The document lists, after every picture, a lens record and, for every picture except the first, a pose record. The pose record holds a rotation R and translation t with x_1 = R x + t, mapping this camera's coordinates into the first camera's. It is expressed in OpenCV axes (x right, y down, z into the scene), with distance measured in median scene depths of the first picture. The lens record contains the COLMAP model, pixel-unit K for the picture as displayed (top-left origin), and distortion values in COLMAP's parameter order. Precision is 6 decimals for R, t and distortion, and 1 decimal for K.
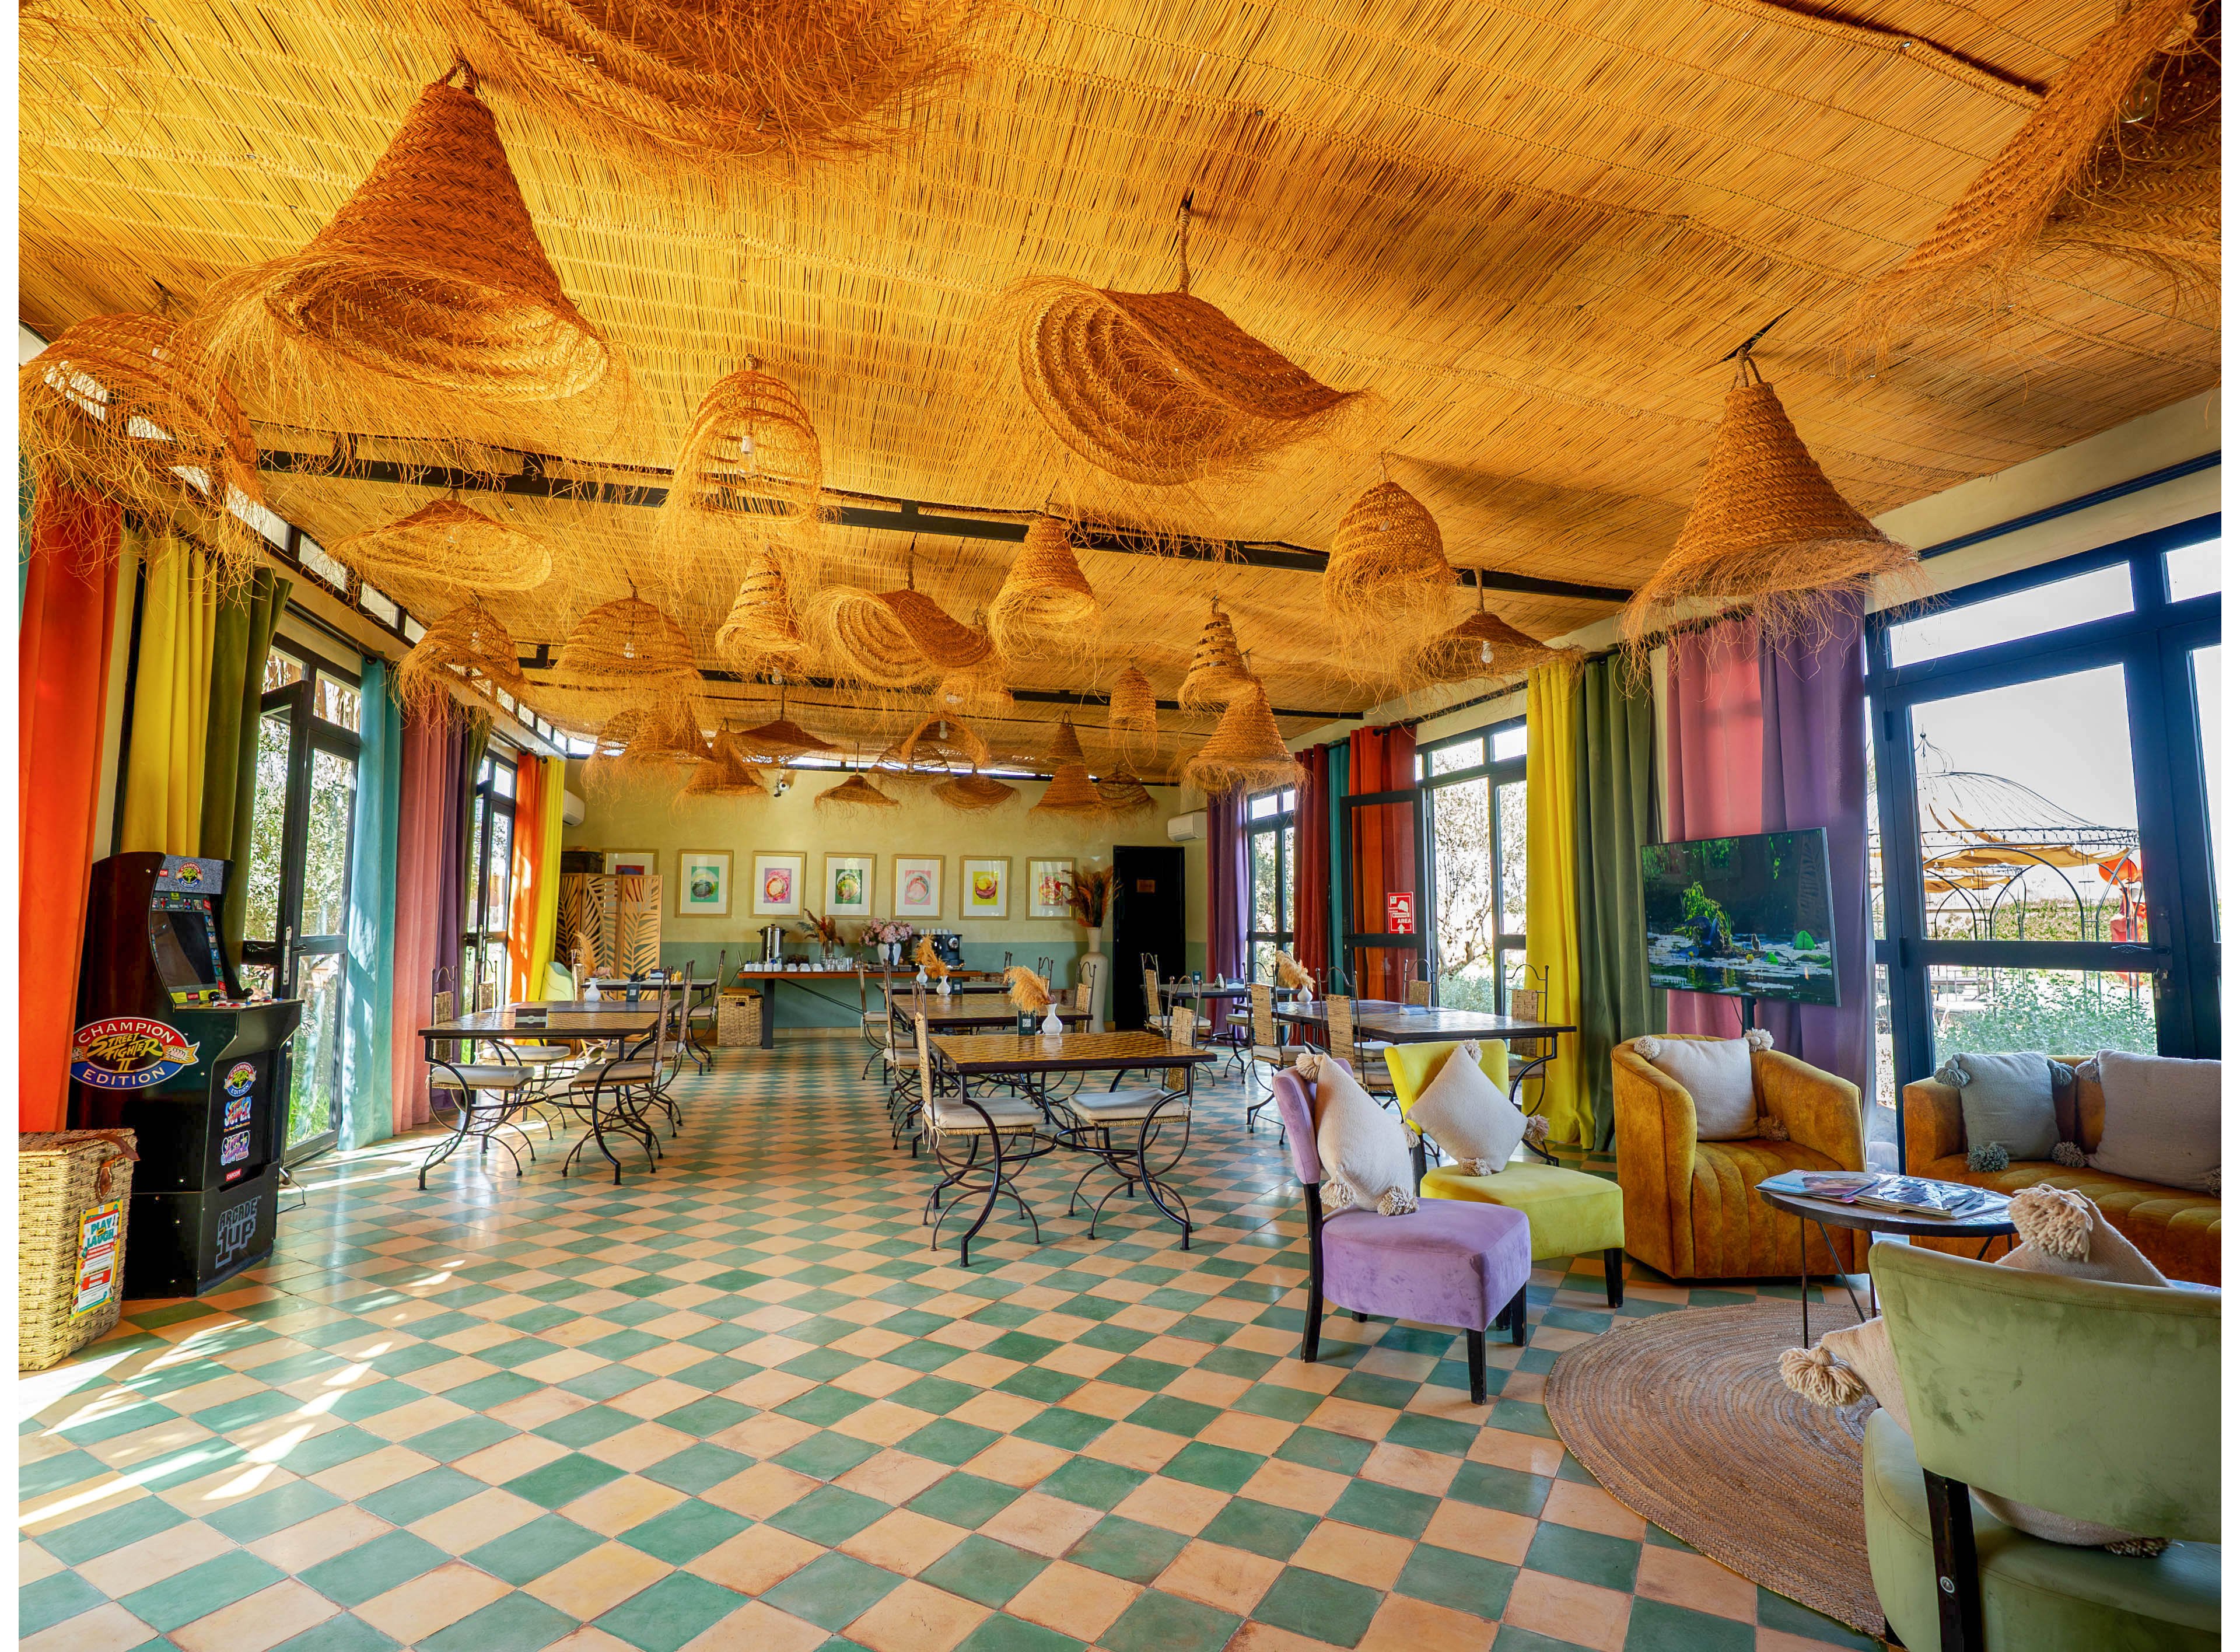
lens RADIAL K [[1155.7, 0, 1120.0], [0, 1155.7, 826.0], [0, 0, 1]] dist [-0.044666, 0.001294]
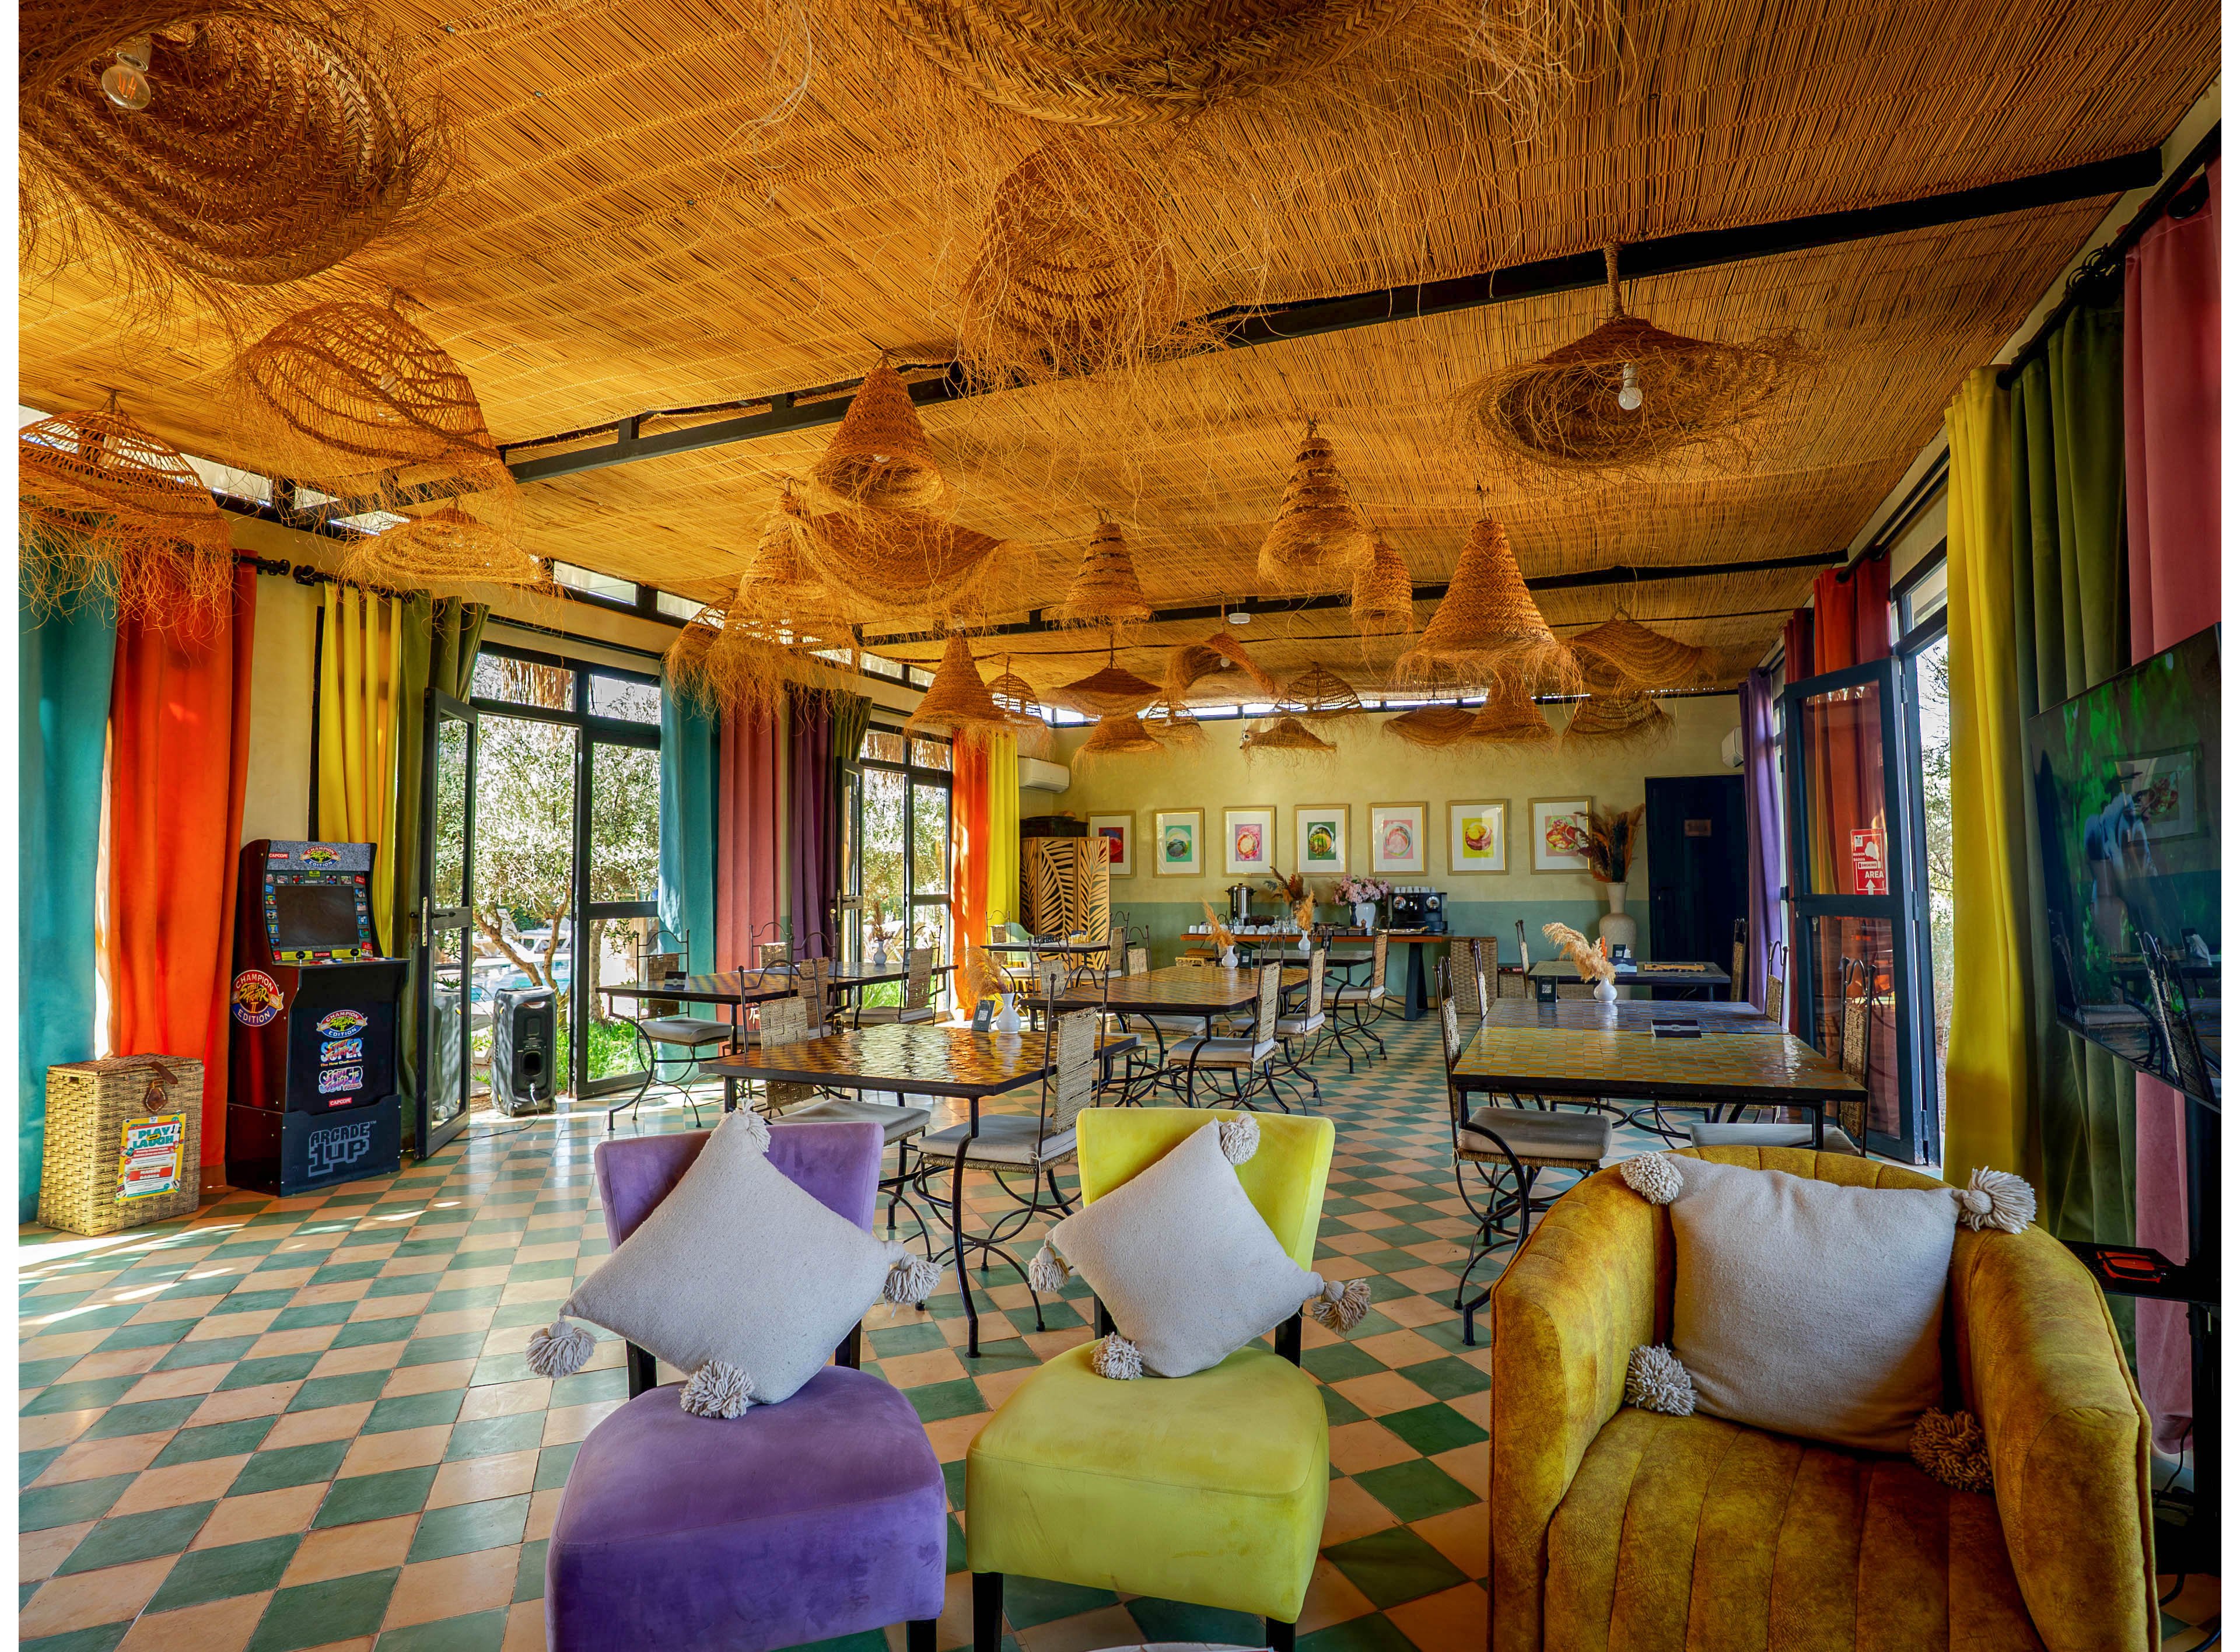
lens RADIAL K [[1155.7, 0, 1120.0], [0, 1155.7, 826.0], [0, 0, 1]] dist [-0.044666, 0.001294]
pose [[0.781875, -0.037614, -0.622299, 0.216705], [0.062662, 0.997865, 0.018415, 0.014396], [0.620278, -0.053393, 0.782563, 0.195159]]
